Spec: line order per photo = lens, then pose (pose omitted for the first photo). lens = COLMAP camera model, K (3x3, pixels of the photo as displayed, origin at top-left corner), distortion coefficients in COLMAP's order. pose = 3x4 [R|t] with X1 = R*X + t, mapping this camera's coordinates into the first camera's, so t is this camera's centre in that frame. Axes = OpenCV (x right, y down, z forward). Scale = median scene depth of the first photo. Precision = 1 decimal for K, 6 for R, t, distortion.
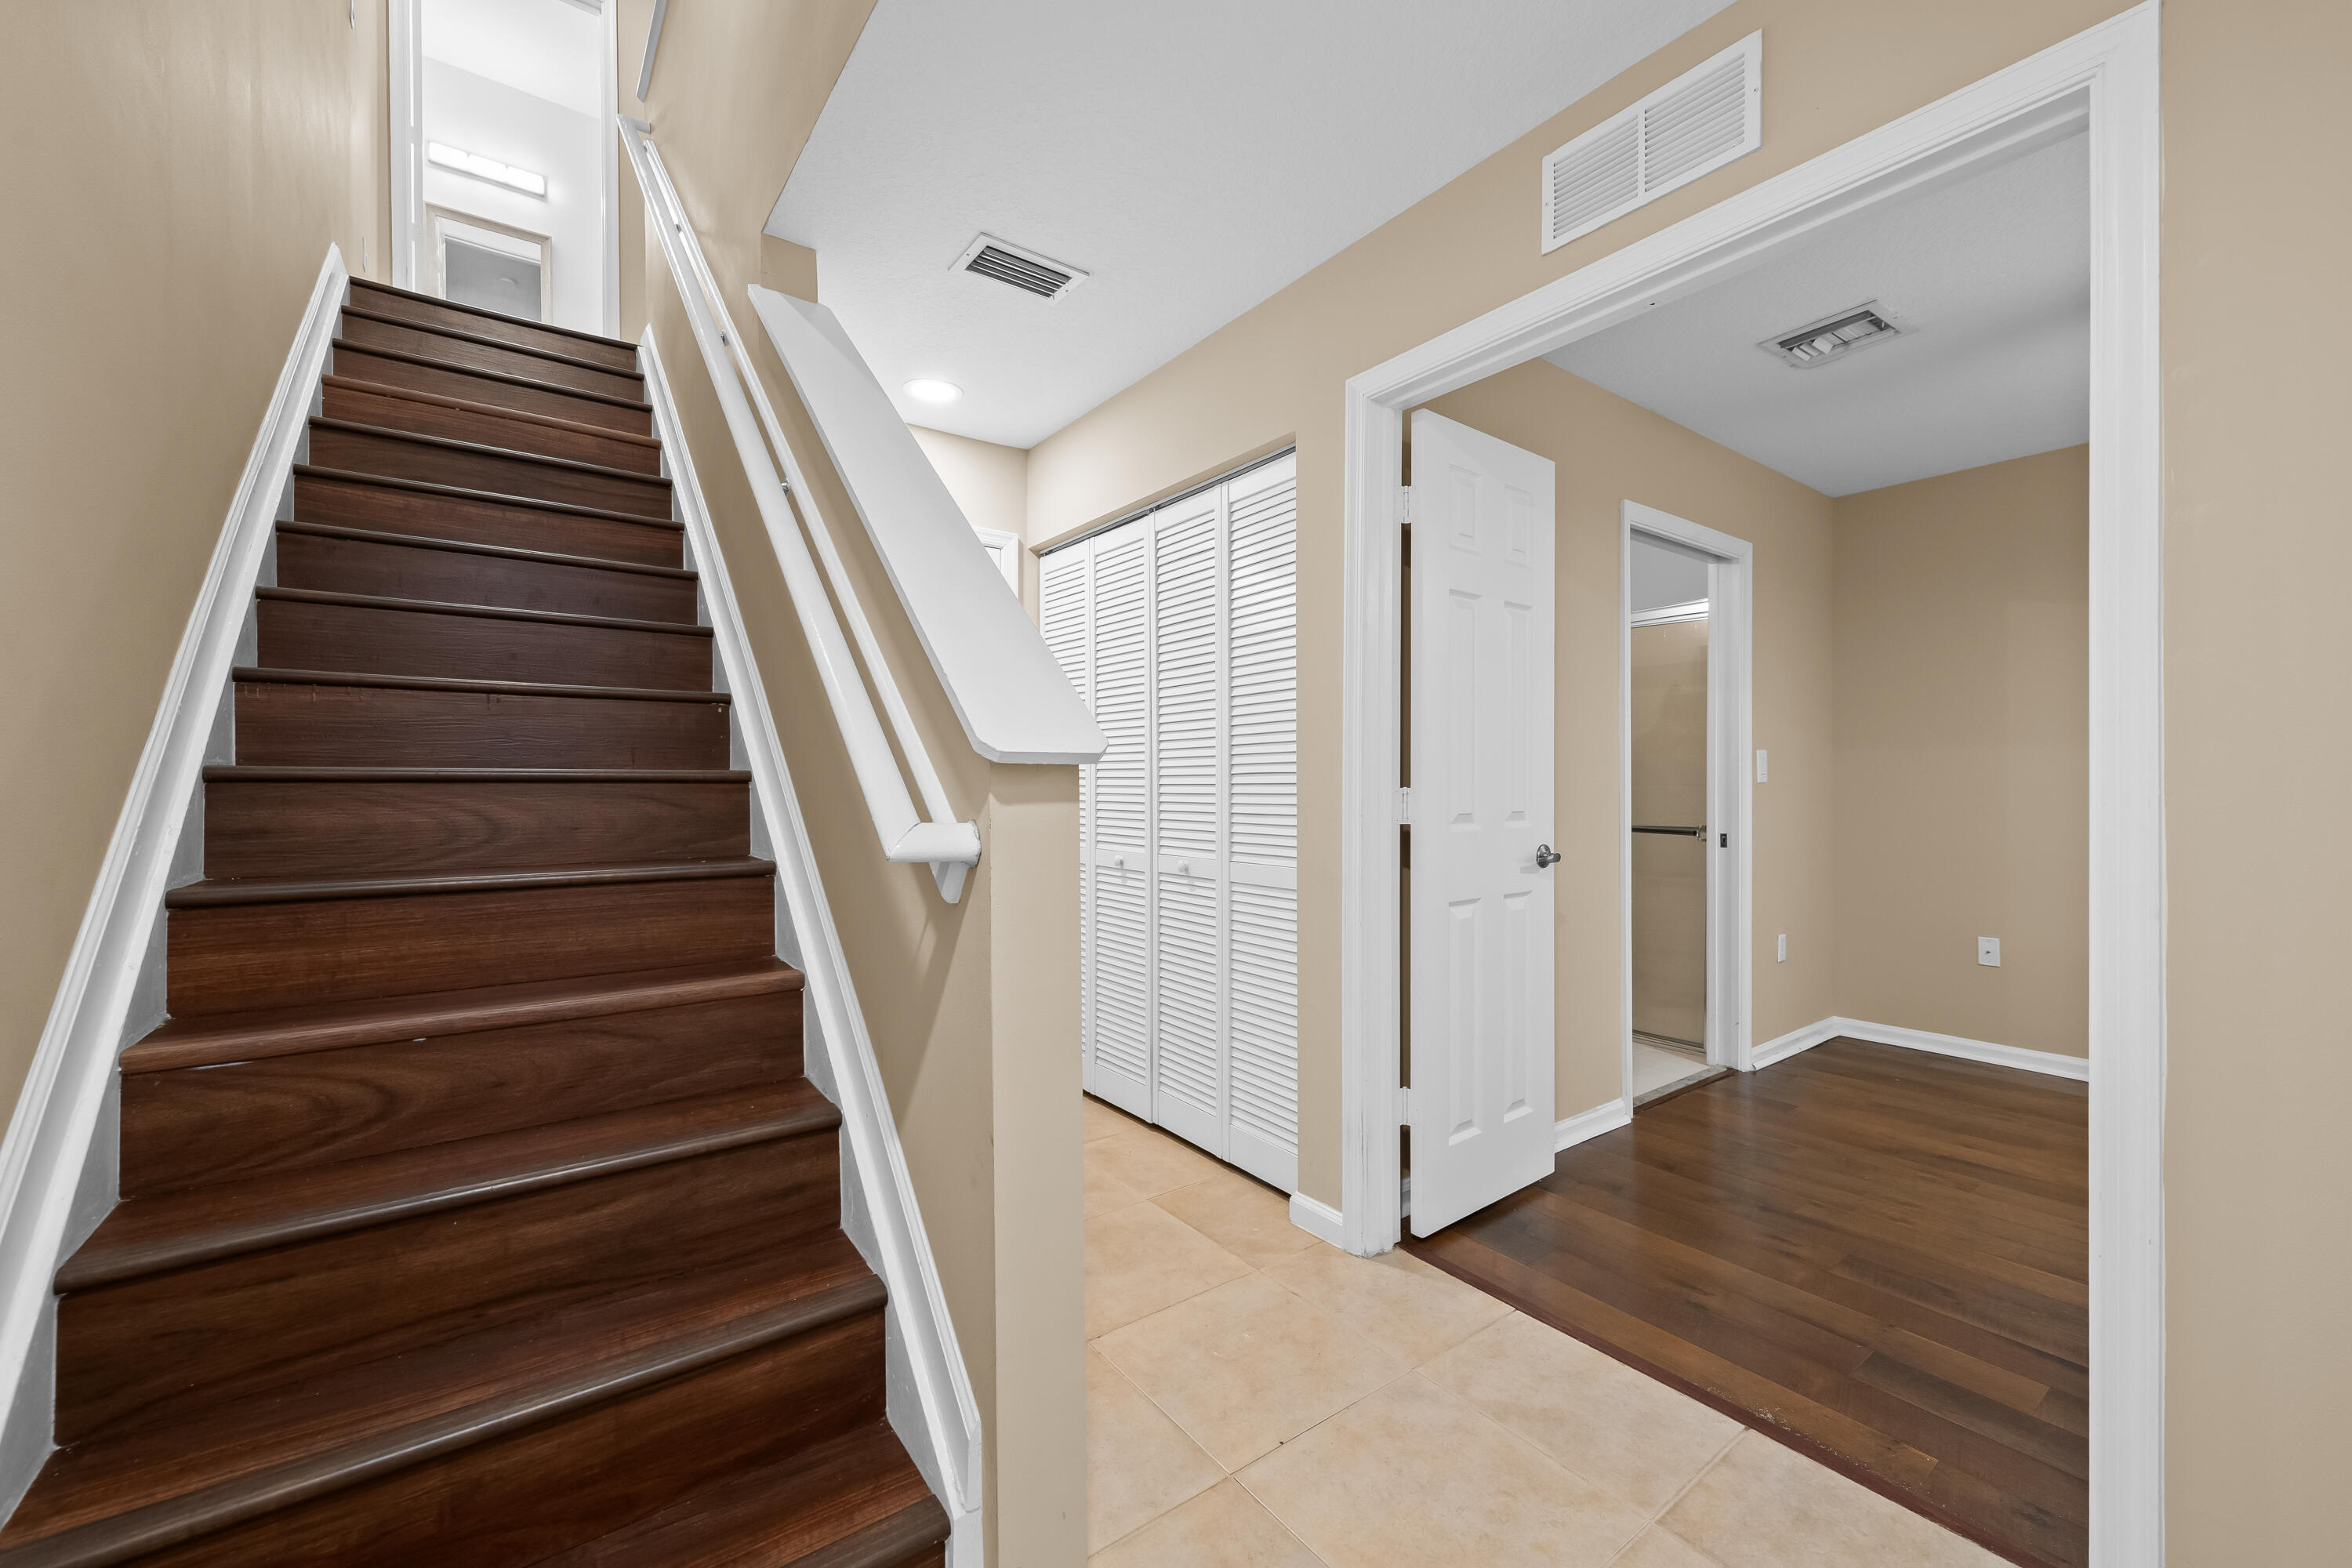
lens RADIAL K [[932.7, 0, 1180.1], [0, 932.7, 786.8], [0, 0, 1]] dist [0.003116, -0.004254]
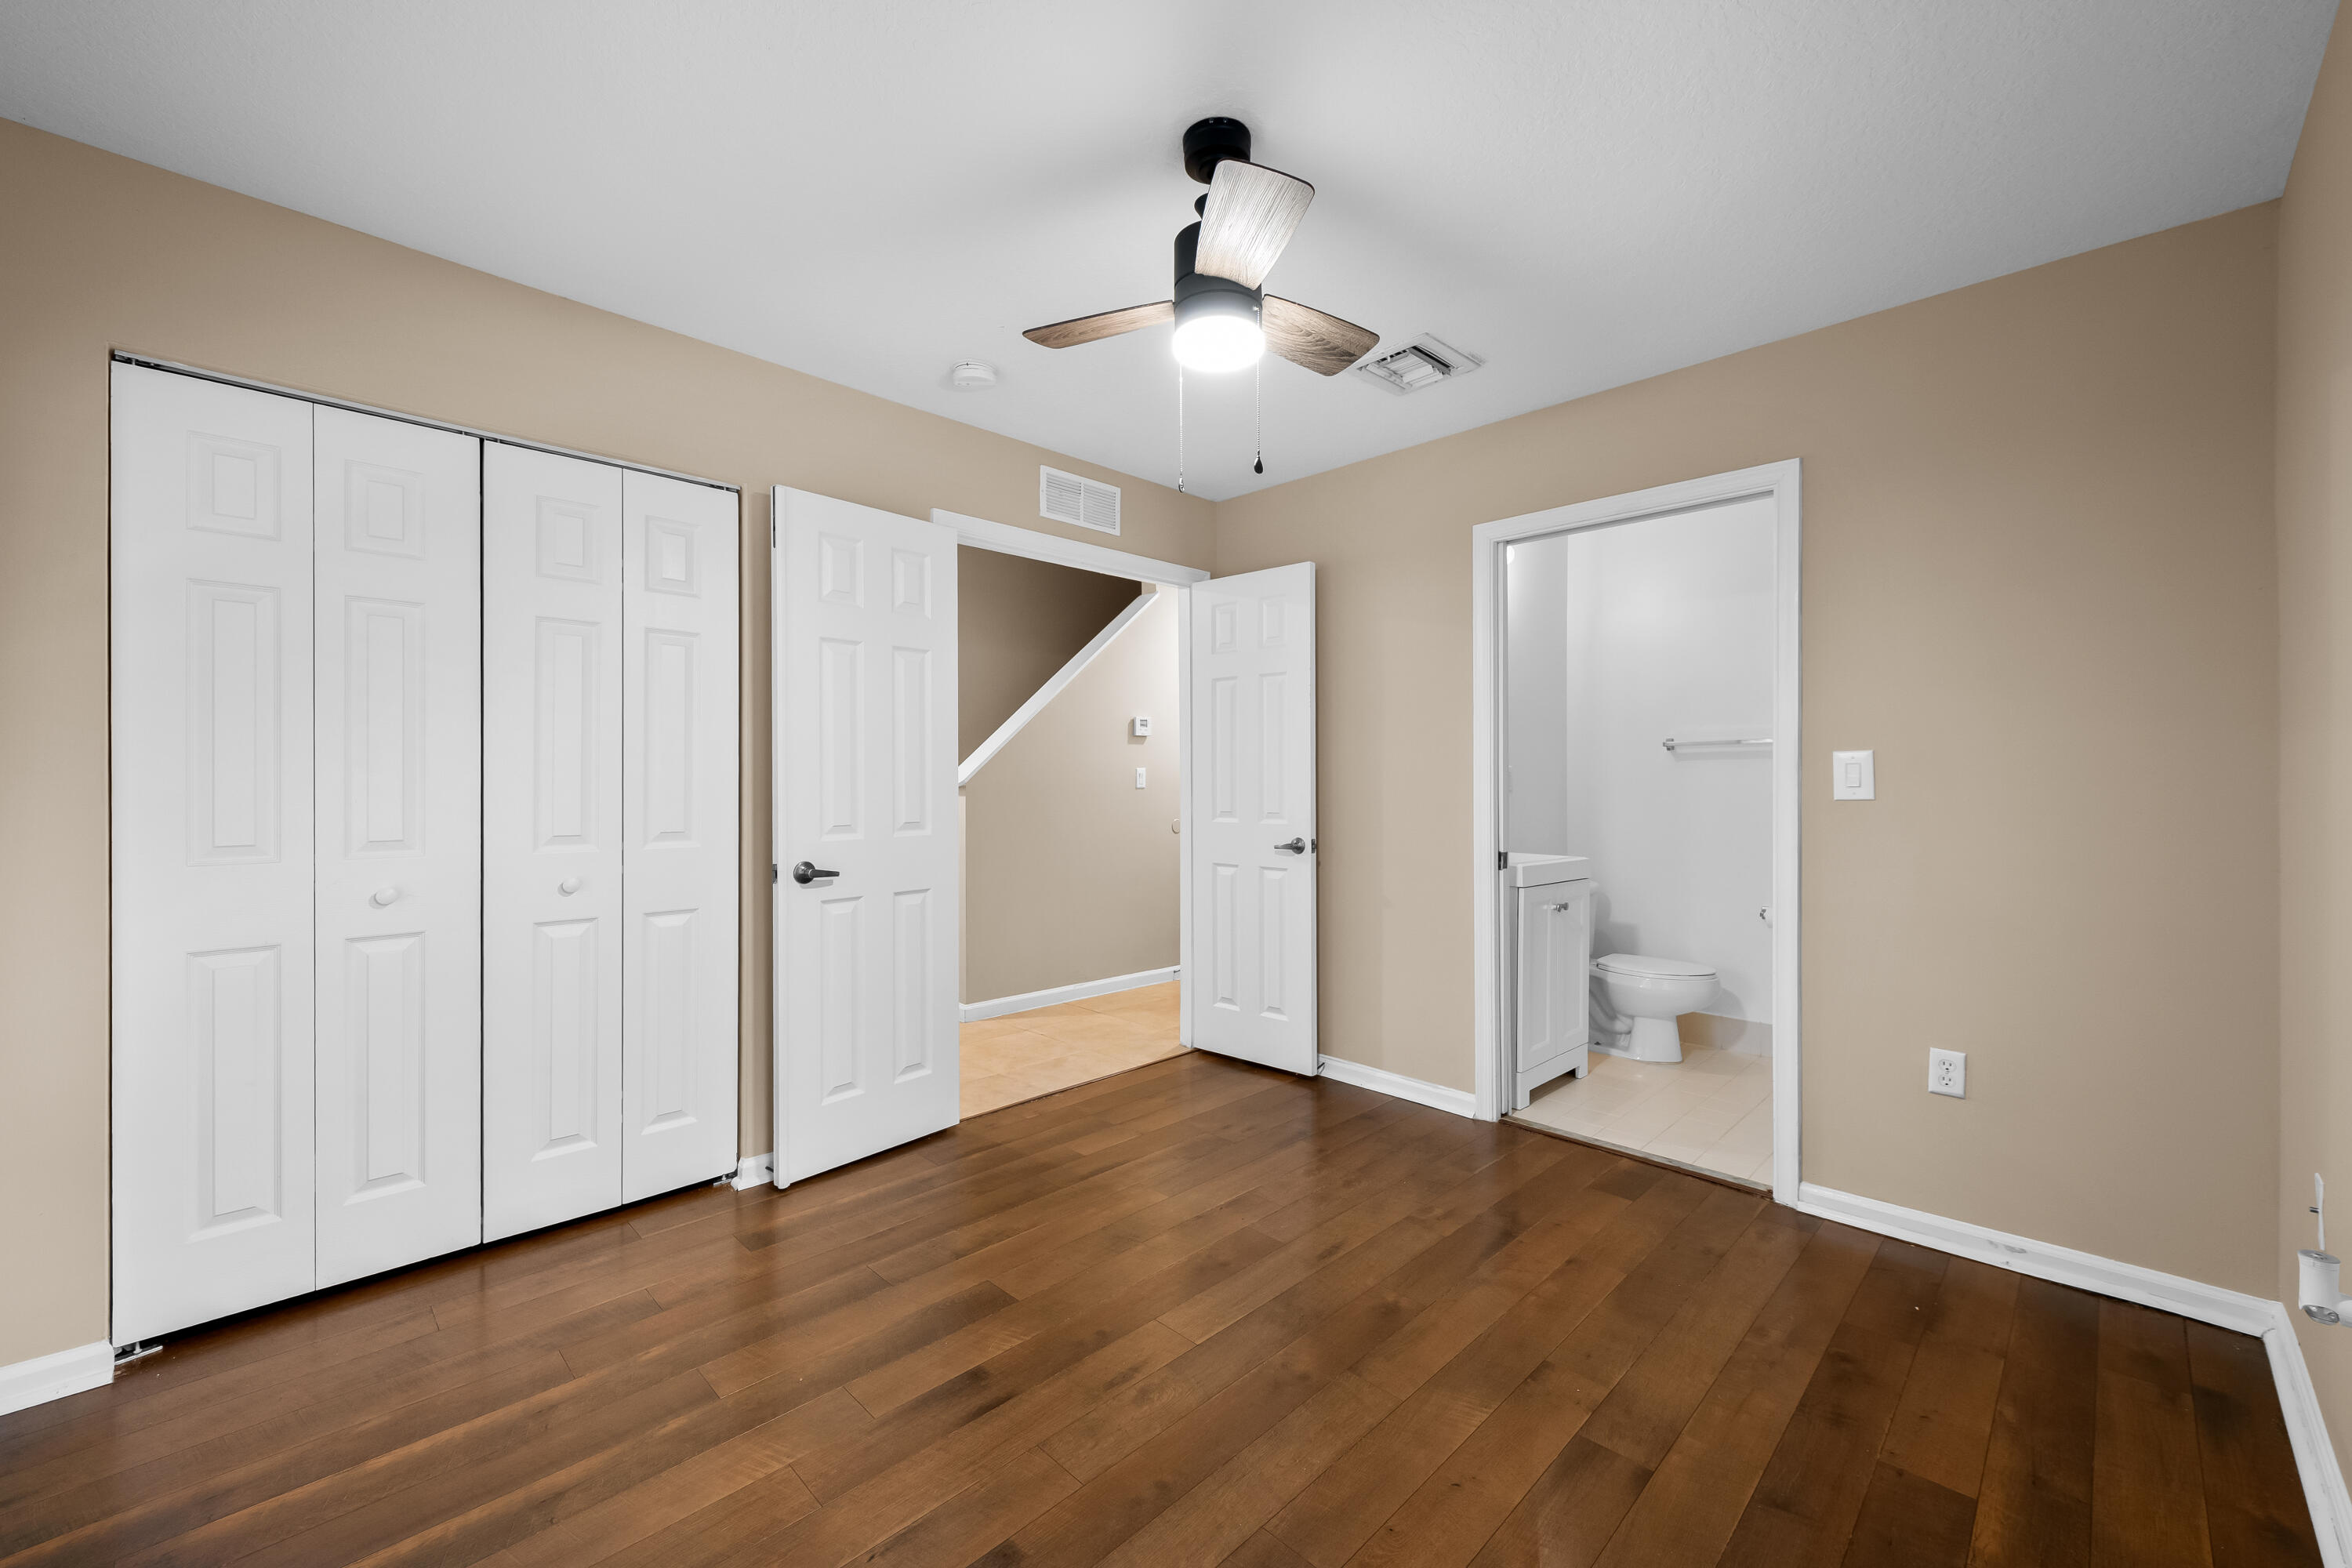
lens RADIAL K [[932.7, 0, 1166.8], [0, 932.7, 772.5], [0, 0, 1]] dist [0.003116, -0.004254]
pose [[0.140792, 0.000503, -0.990039, 1.842963], [0.001239, 0.999999, 0.000685, -0.039462], [0.990038, -0.001323, 0.140791, 0.633634]]
